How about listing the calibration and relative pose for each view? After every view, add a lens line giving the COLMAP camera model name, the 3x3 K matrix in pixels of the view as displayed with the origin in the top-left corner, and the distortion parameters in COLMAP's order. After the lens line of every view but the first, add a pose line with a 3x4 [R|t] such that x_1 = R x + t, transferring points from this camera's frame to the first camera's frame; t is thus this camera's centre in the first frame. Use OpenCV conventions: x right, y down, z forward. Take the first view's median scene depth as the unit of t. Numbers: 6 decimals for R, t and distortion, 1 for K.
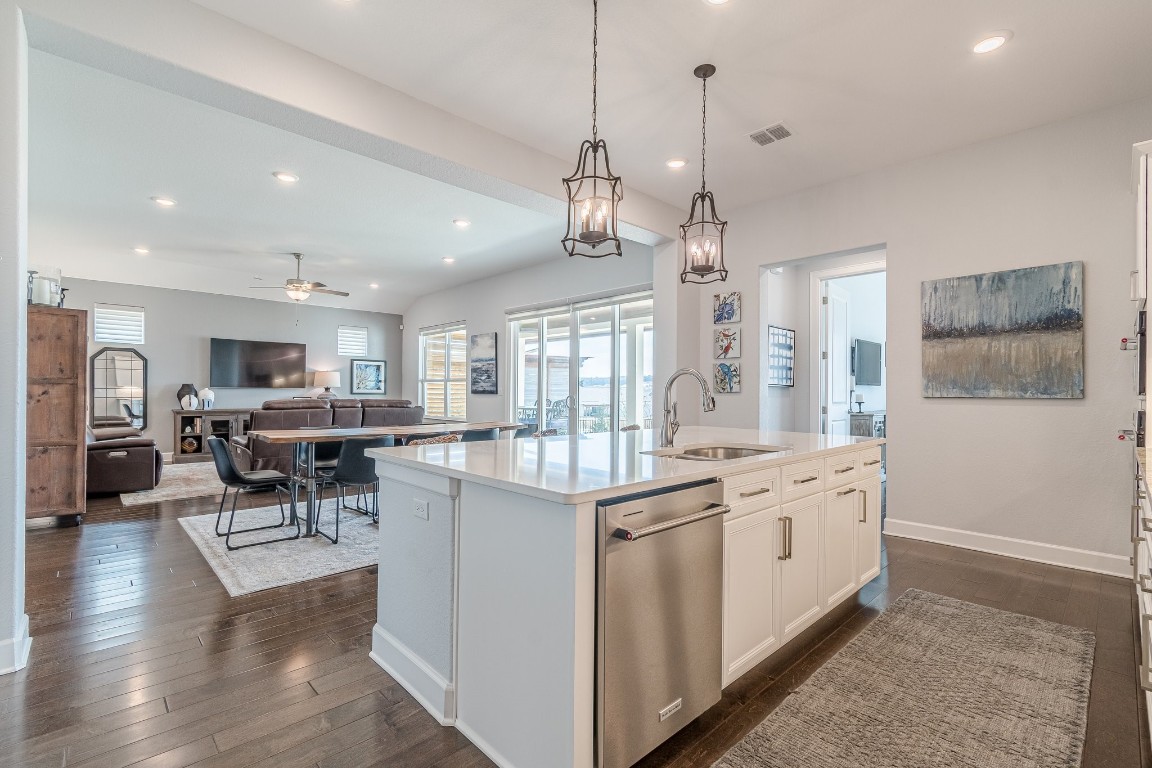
lens RADIAL K [[511.7, 0, 577.3], [0, 511.7, 391.1], [0, 0, 1]] dist [0.005742, -0.003001]
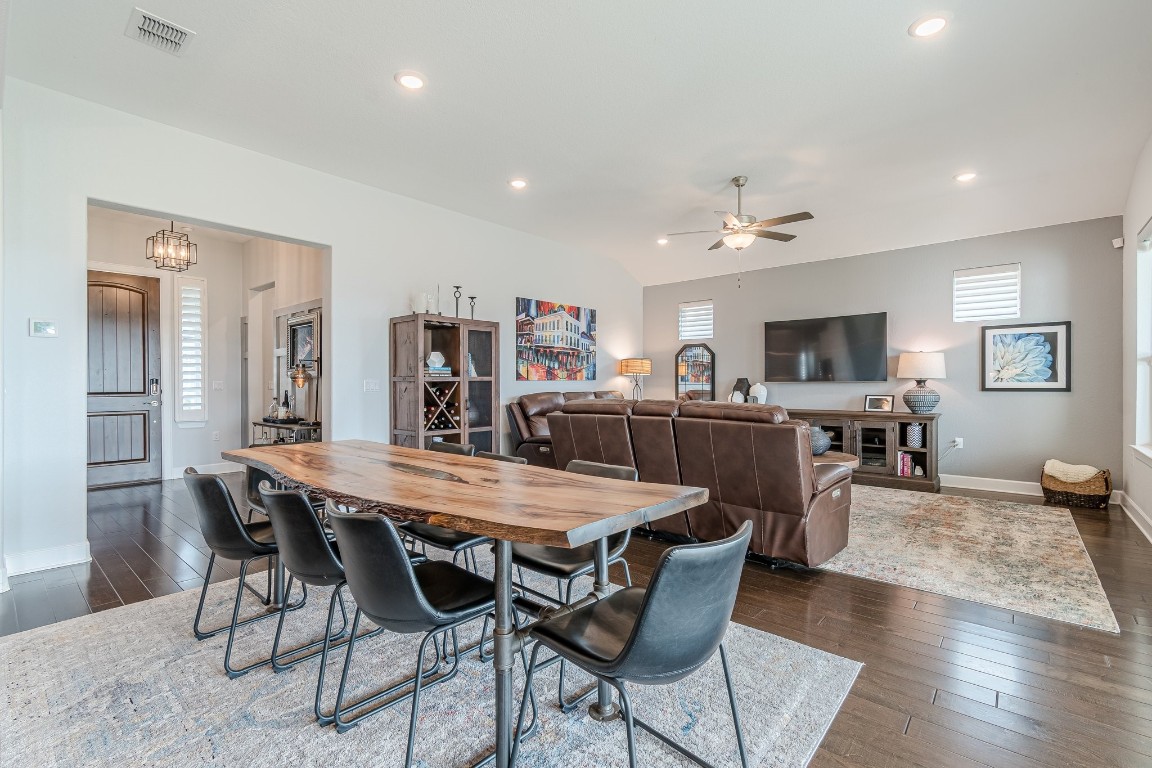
lens RADIAL K [[511.7, 0, 570.9], [0, 511.7, 386.2], [0, 0, 1]] dist [0.005742, -0.003001]
pose [[0.088641, -0.004486, -0.996054, 0.163691], [0.005203, 0.999978, -0.004041, 0.001769], [0.996050, -0.004824, 0.088663, 1.304849]]
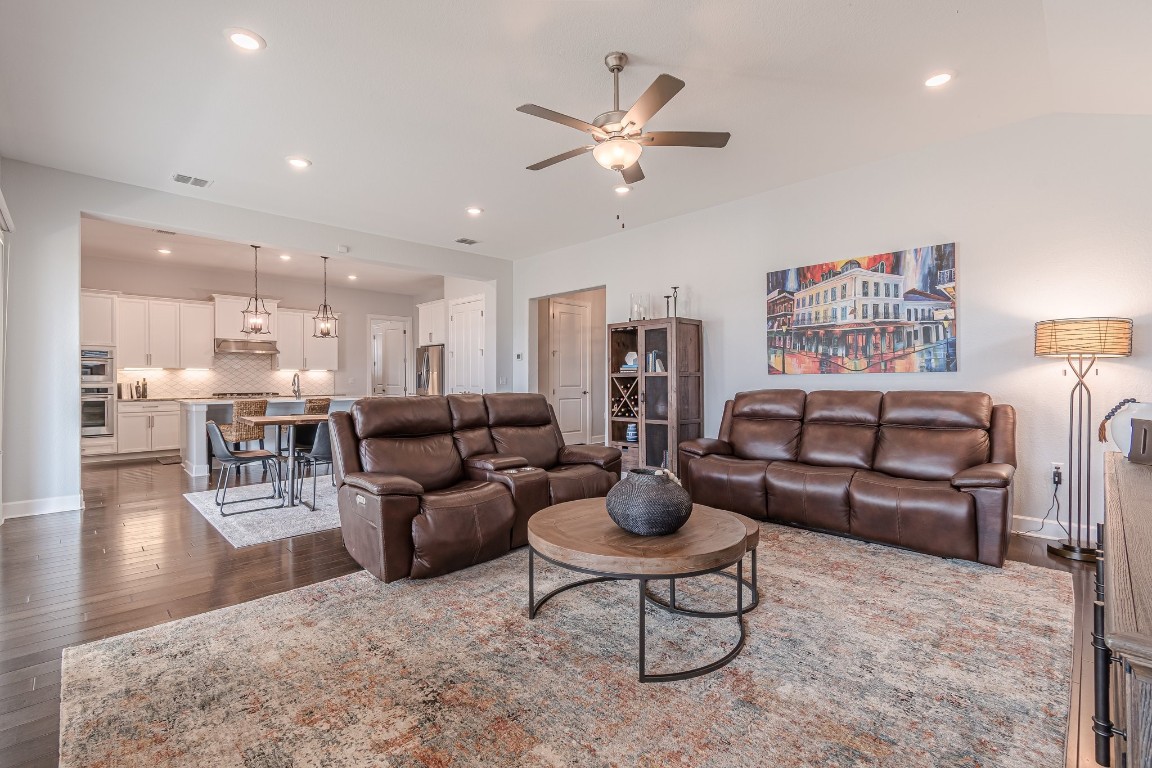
lens RADIAL K [[511.7, 0, 583.3], [0, 511.7, 377.7], [0, 0, 1]] dist [0.005742, -0.003001]
pose [[-0.999736, -0.005265, -0.022359, -0.918106], [-0.005146, 0.999972, -0.005393, -0.005196], [0.022387, -0.005276, -0.999735, 2.554236]]
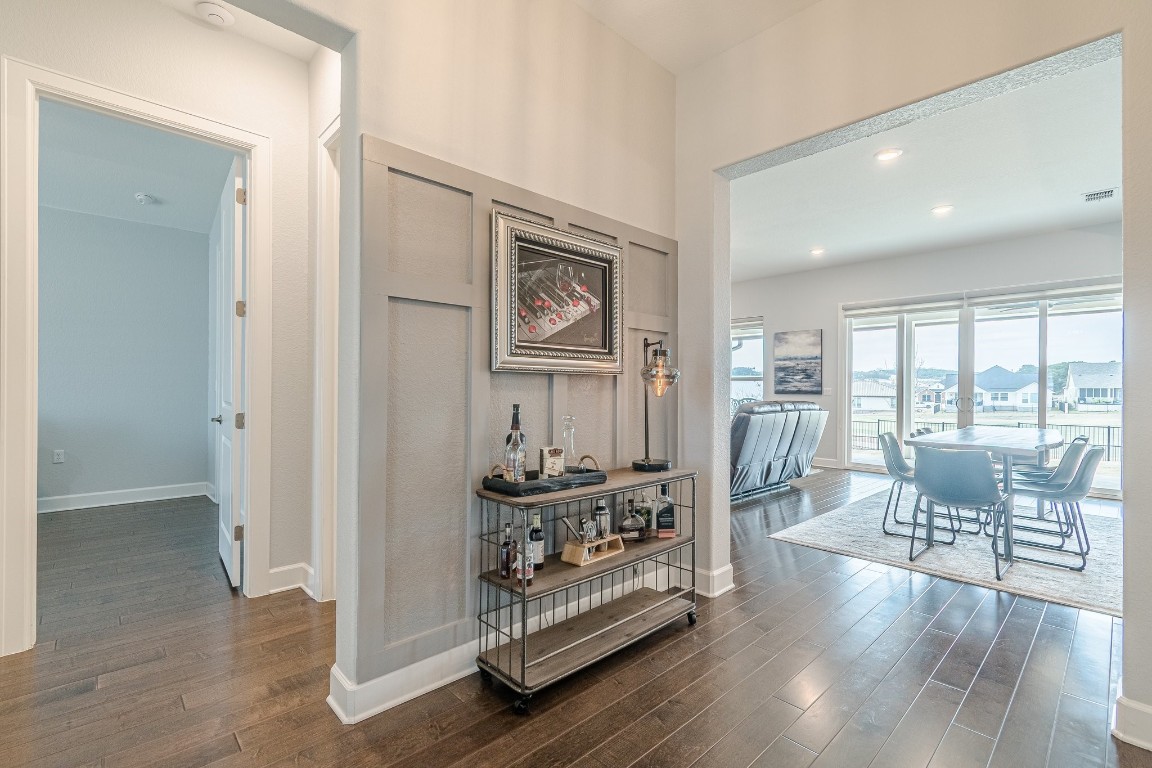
lens RADIAL K [[511.7, 0, 576.0], [0, 511.7, 390.3], [0, 0, 1]] dist [0.005742, -0.003001]
pose [[0.999951, 0.001025, -0.009895, -1.248212], [-0.000976, 0.999987, 0.005013, -0.014014], [0.009900, -0.005003, 0.999938, 0.110550]]
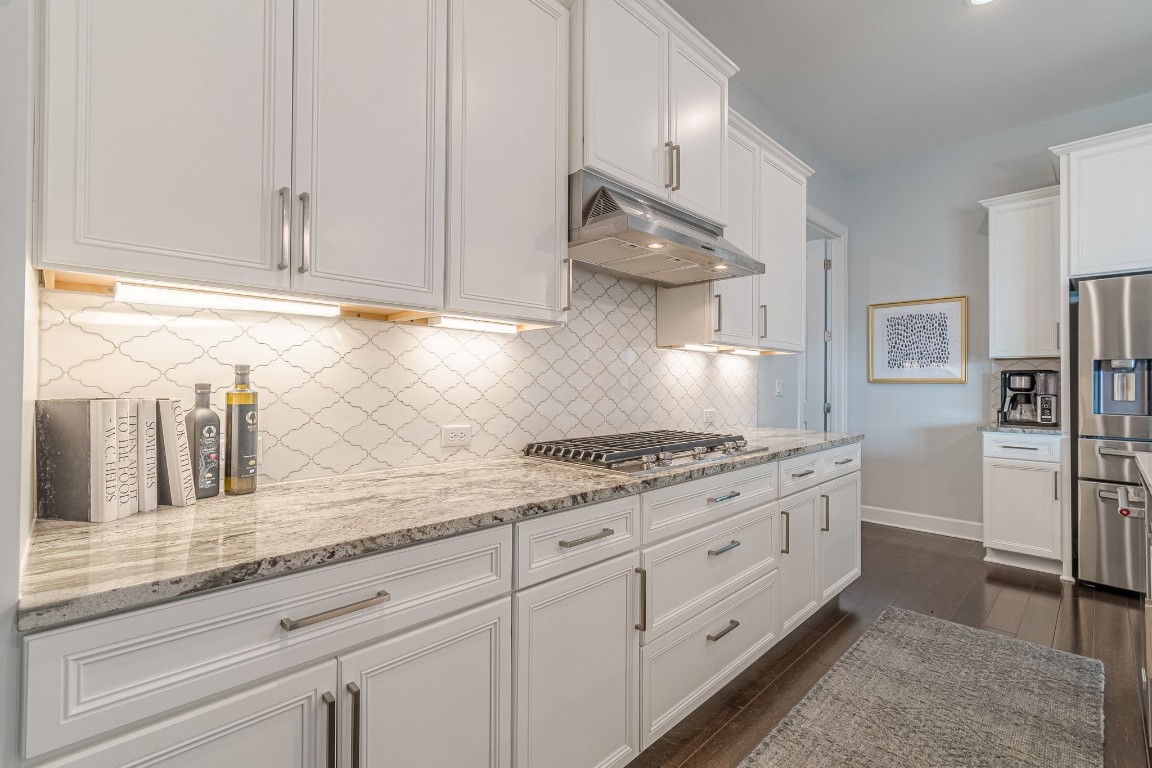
lens RADIAL K [[511.7, 0, 577.5], [0, 511.7, 377.9], [0, 0, 1]] dist [0.005742, -0.003001]
pose [[-0.999795, -0.014033, -0.014624, 0.561544], [-0.013821, 0.999799, -0.014507, 0.003867], [0.014824, -0.014302, -0.999788, 0.815930]]
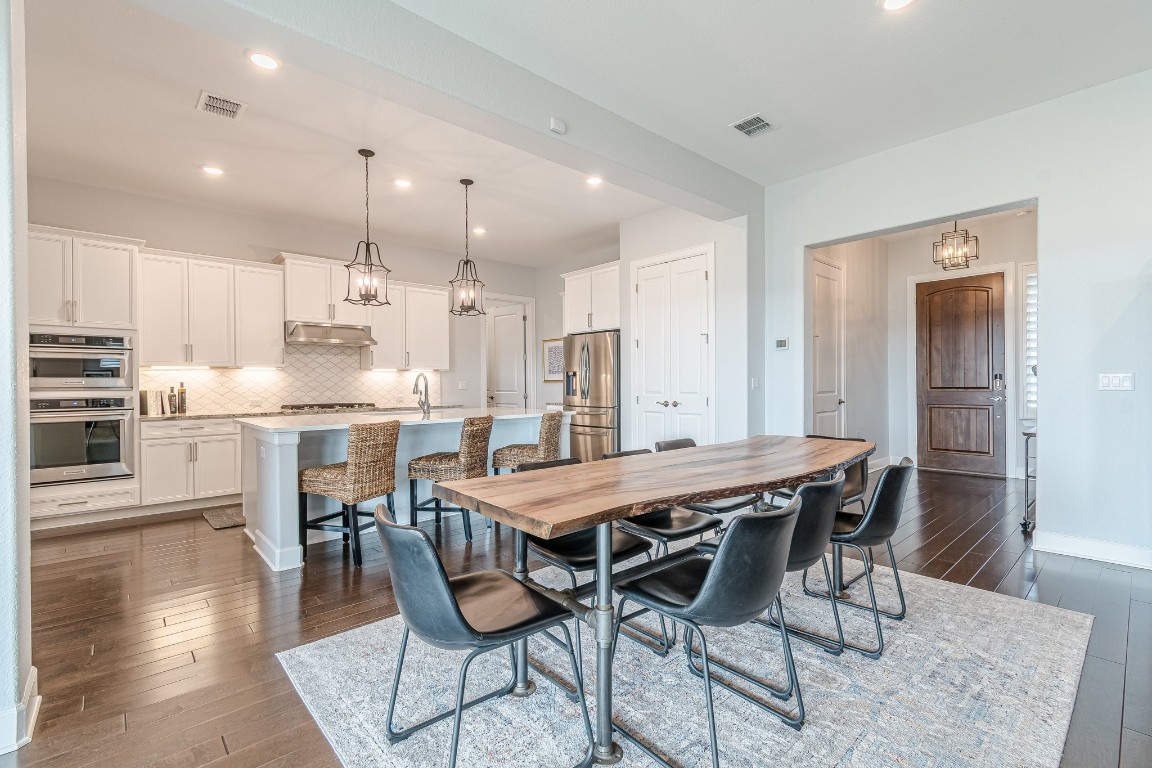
lens RADIAL K [[511.7, 0, 578.5], [0, 511.7, 384.3], [0, 0, 1]] dist [0.005742, -0.003001]
pose [[-0.999701, -0.000950, 0.024451, -0.264383], [-0.000963, 0.999999, -0.000511, -0.000747], [-0.024450, -0.000534, -0.999701, 1.761638]]
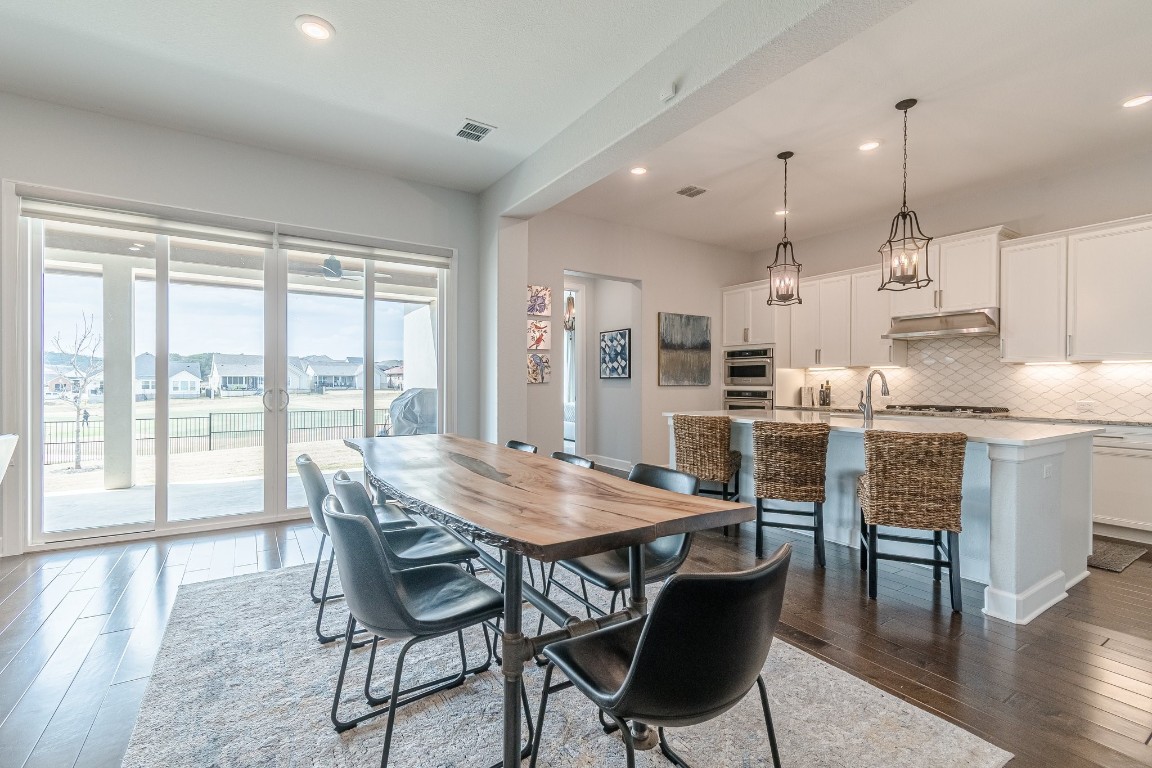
lens RADIAL K [[511.7, 0, 572.5], [0, 511.7, 385.3], [0, 0, 1]] dist [0.005742, -0.003001]
pose [[0.193493, -0.012949, 0.981016, -0.931772], [-0.004425, 0.999891, 0.014071, -0.009042], [-0.981092, -0.007063, 0.193415, 0.963278]]
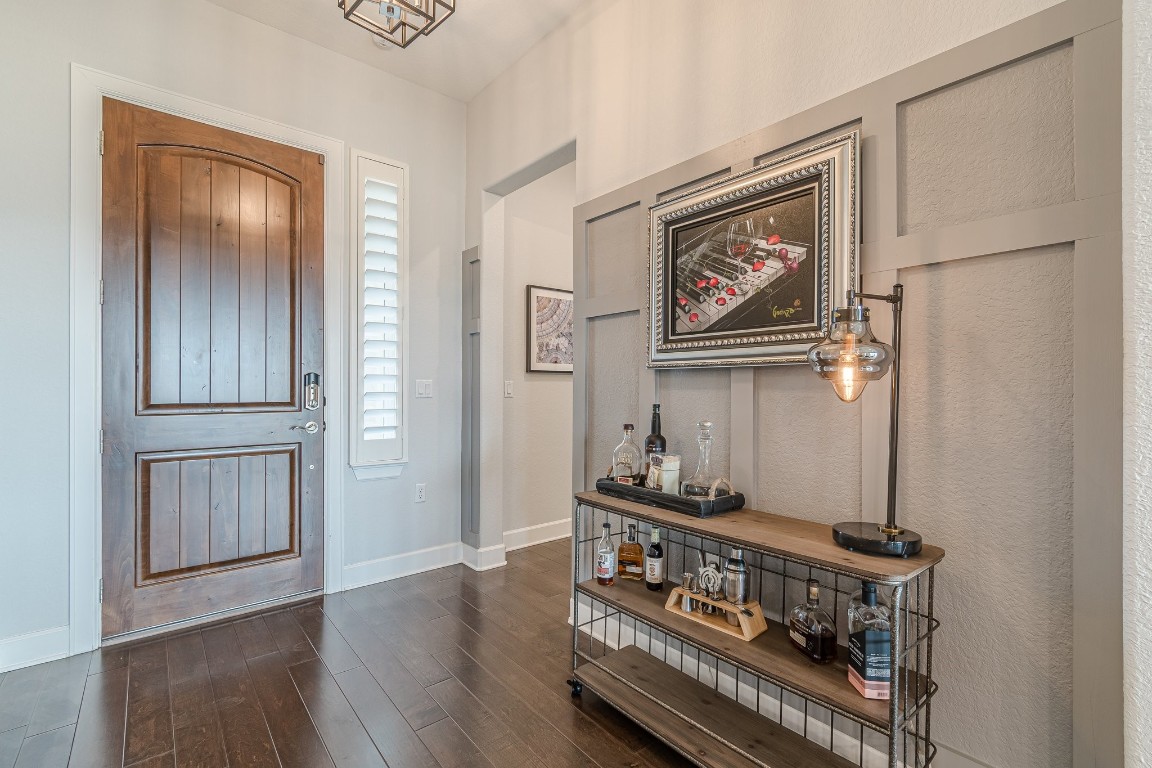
lens RADIAL K [[511.7, 0, 571.9], [0, 511.7, 385.5], [0, 0, 1]] dist [0.005742, -0.003001]
pose [[-0.074775, -0.011199, -0.997138, -0.811117], [-0.001949, 0.999937, -0.011084, -0.009299], [0.997199, 0.001115, -0.074792, 0.601382]]
